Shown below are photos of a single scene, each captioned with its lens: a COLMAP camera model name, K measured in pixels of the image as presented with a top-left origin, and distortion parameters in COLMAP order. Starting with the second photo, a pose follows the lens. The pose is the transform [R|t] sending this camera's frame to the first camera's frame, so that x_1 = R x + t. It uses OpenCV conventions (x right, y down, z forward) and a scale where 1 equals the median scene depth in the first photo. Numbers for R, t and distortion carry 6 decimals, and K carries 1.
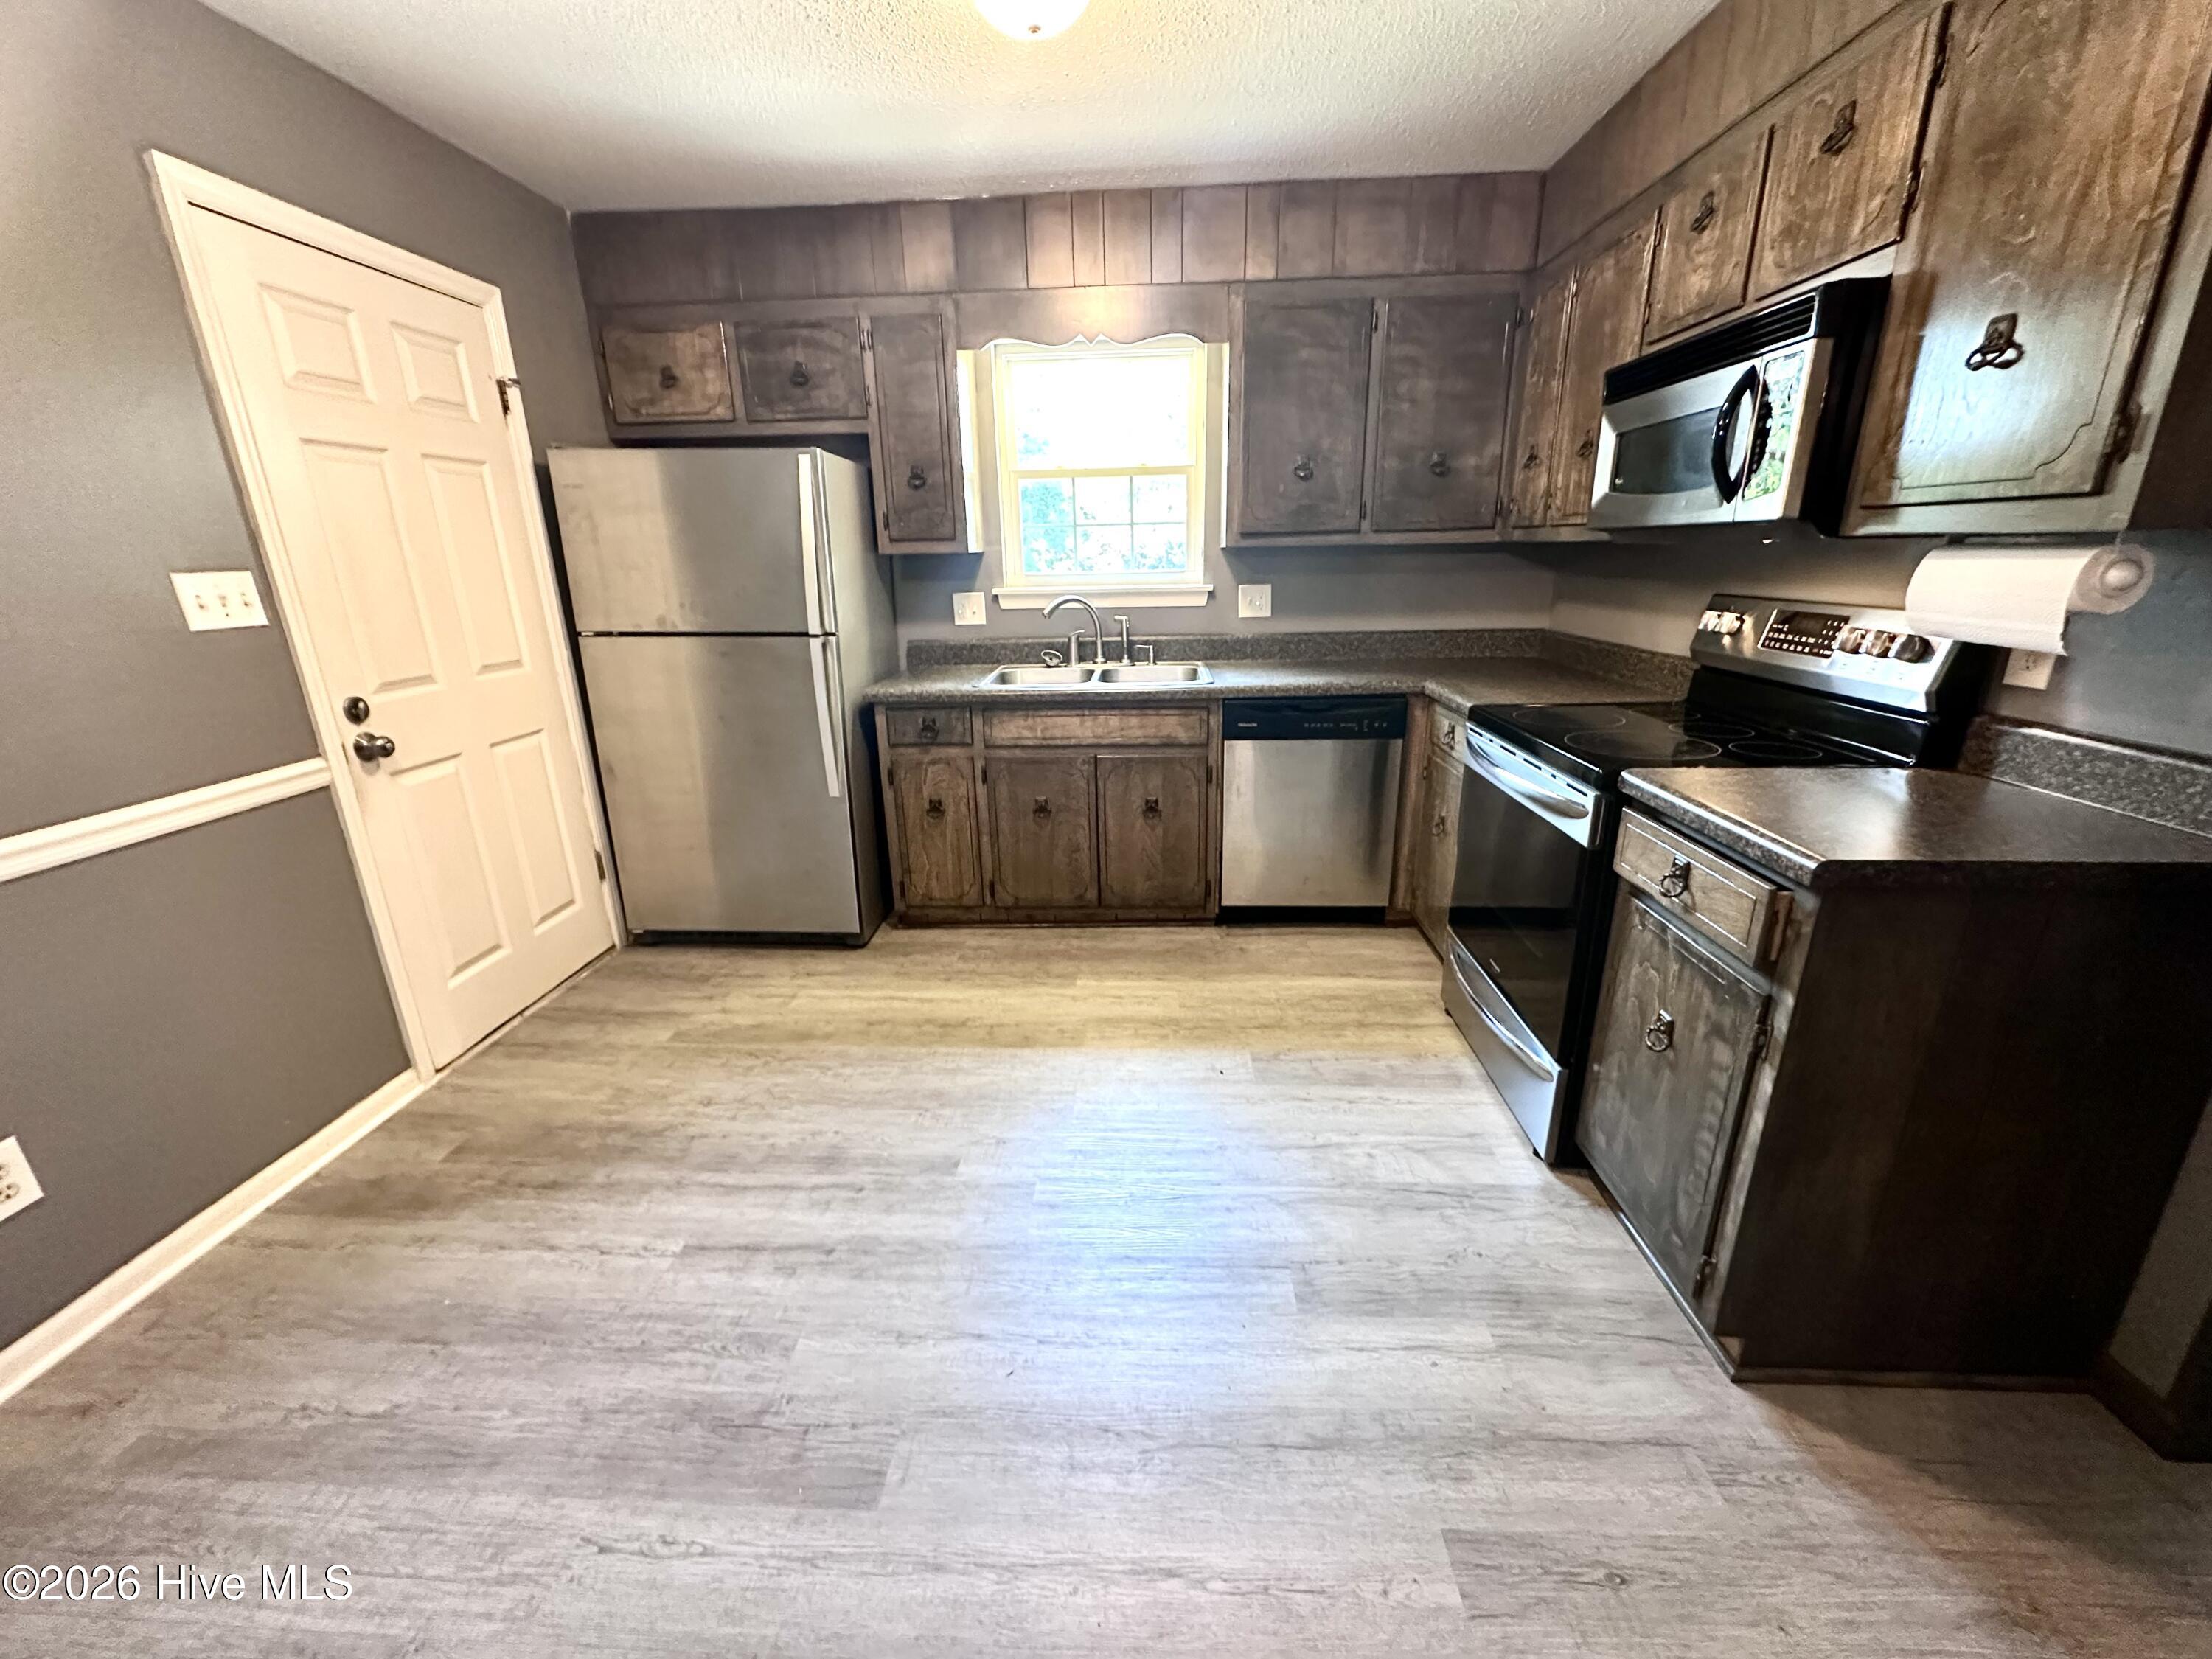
lens RADIAL K [[890.2, 0, 1104.4], [0, 890.2, 831.2], [0, 0, 1]] dist [-0.006837, -0.000029]
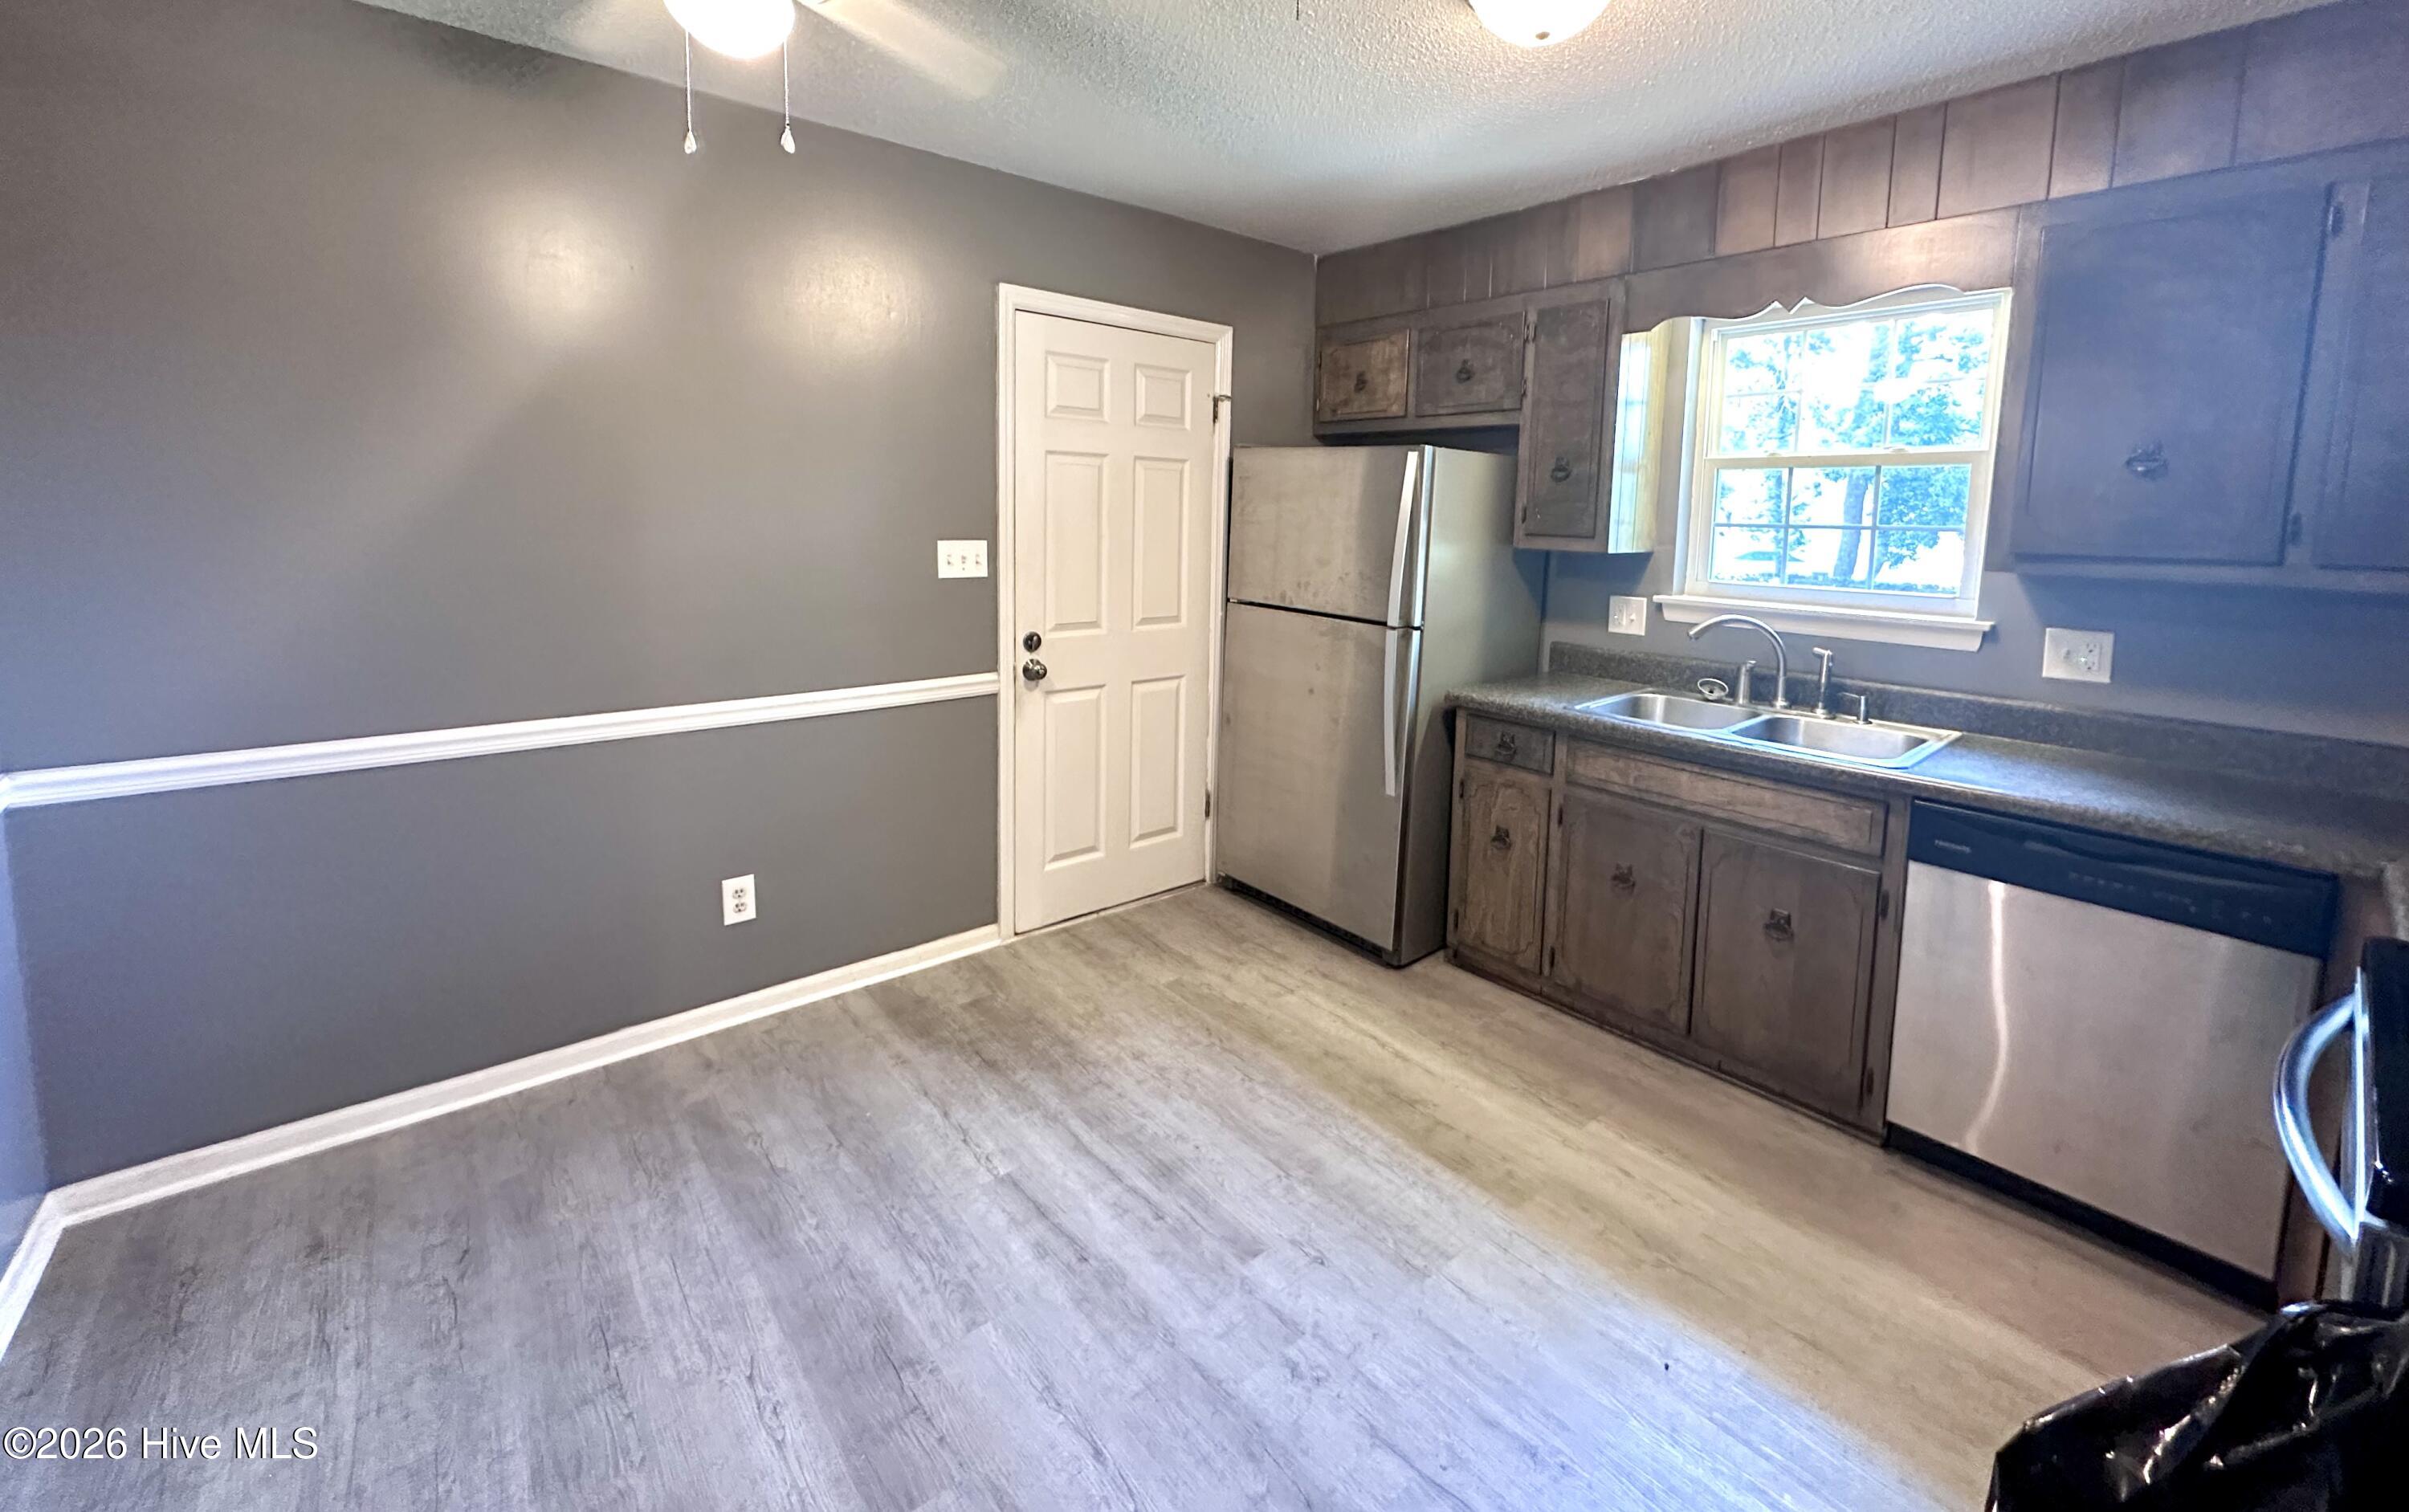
lens RADIAL K [[952.8, 0, 1161.2], [0, 952.8, 608.0], [0, 0, 1]] dist [-0.004244, 0.000401]
pose [[0.680224, 0.106199, -0.725270, 0.249426], [-0.253817, 0.962362, -0.097137, -0.073939], [0.687657, 0.250160, 0.681578, 0.111235]]
